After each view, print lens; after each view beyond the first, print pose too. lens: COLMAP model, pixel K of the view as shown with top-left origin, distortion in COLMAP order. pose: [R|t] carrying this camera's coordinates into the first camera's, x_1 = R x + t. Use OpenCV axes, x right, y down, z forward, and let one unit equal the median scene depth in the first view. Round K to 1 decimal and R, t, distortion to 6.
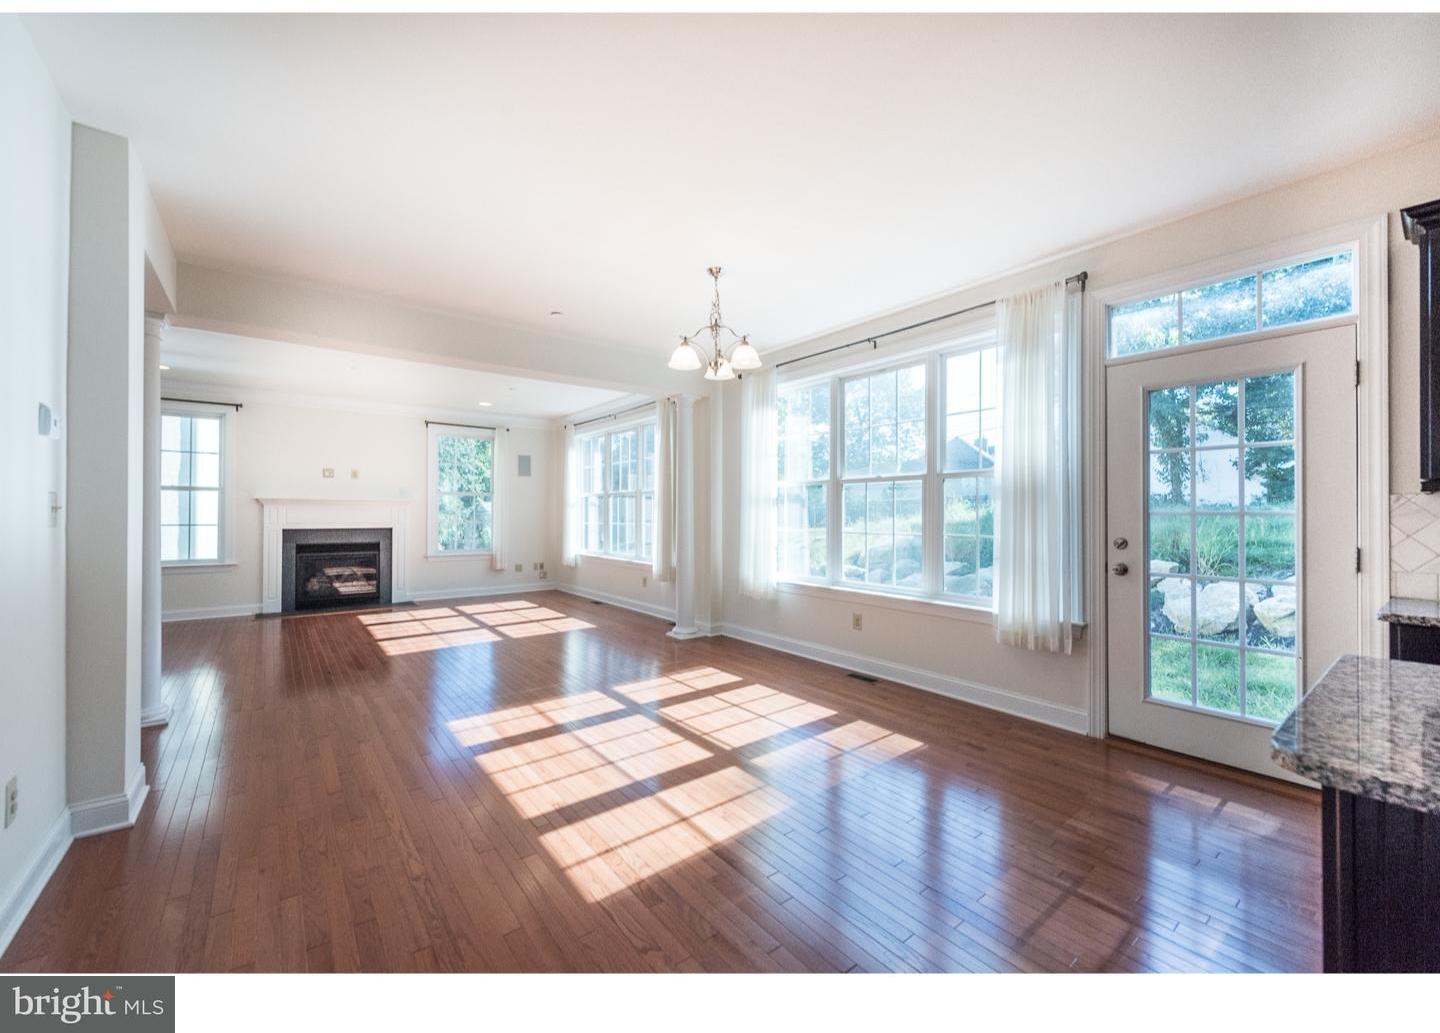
lens RADIAL K [[562.3, 0, 718.6], [0, 562.3, 513.0], [0, 0, 1]] dist [0.003456, 0.000278]
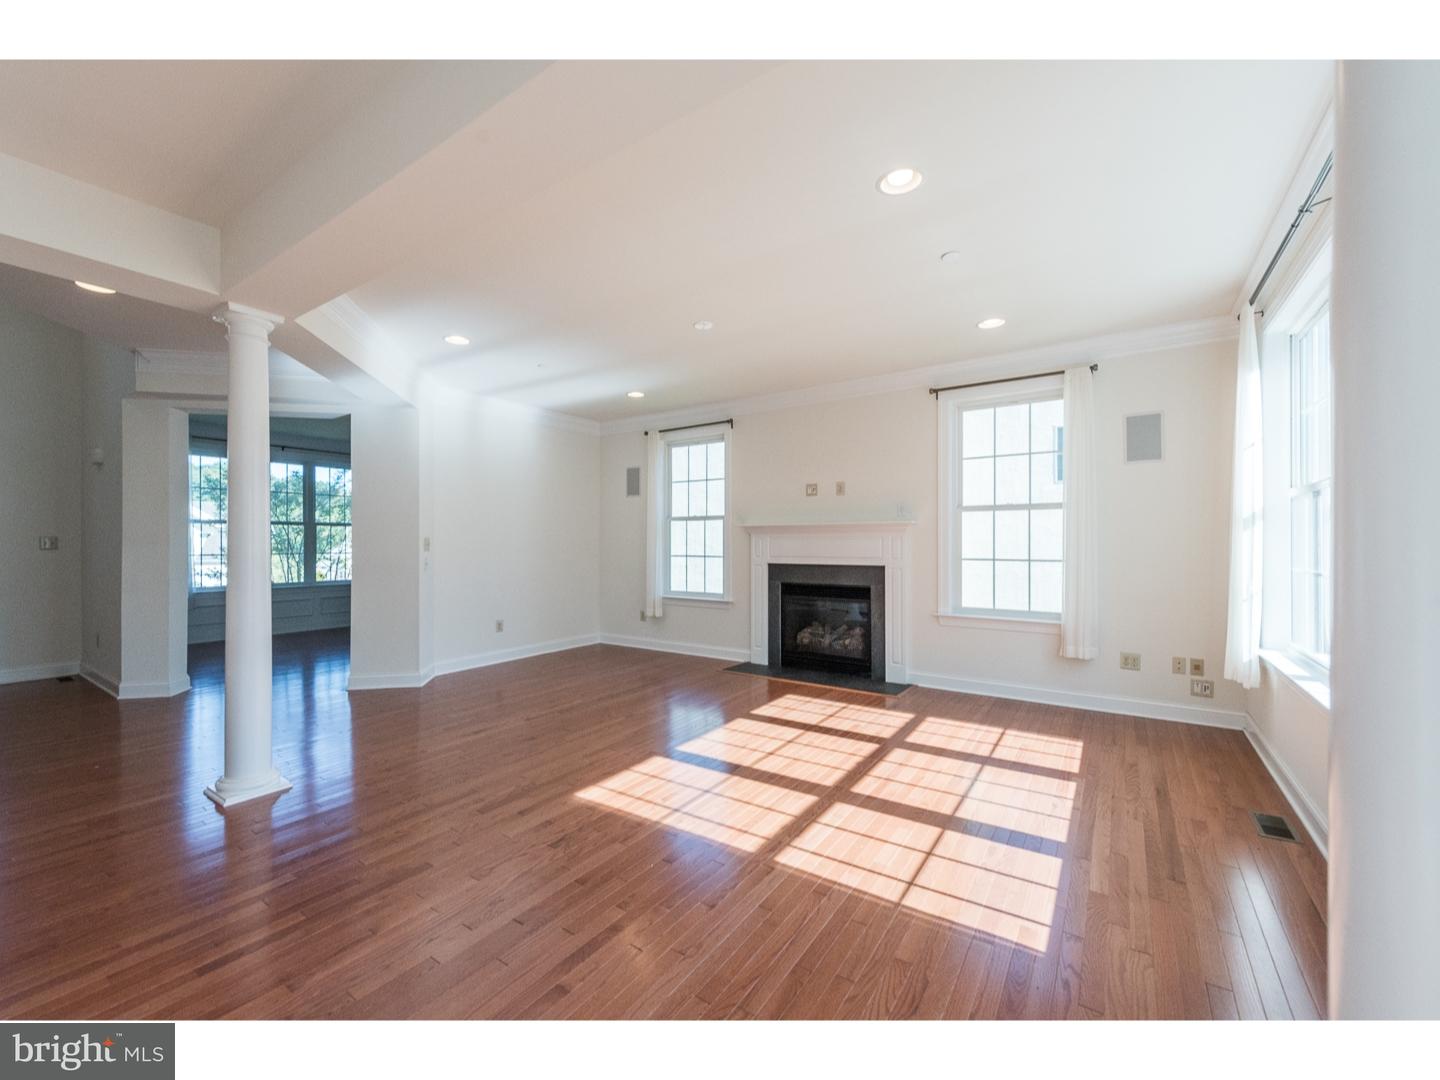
lens RADIAL K [[583.3, 0, 717.7], [0, 583.3, 541.1], [0, 0, 1]] dist [0.006193, -0.000491]
pose [[0.274831, -0.001128, -0.961492, 0.015162], [0.007408, 0.999972, 0.000945, -0.004910], [0.961464, -0.007382, 0.274831, 0.685170]]
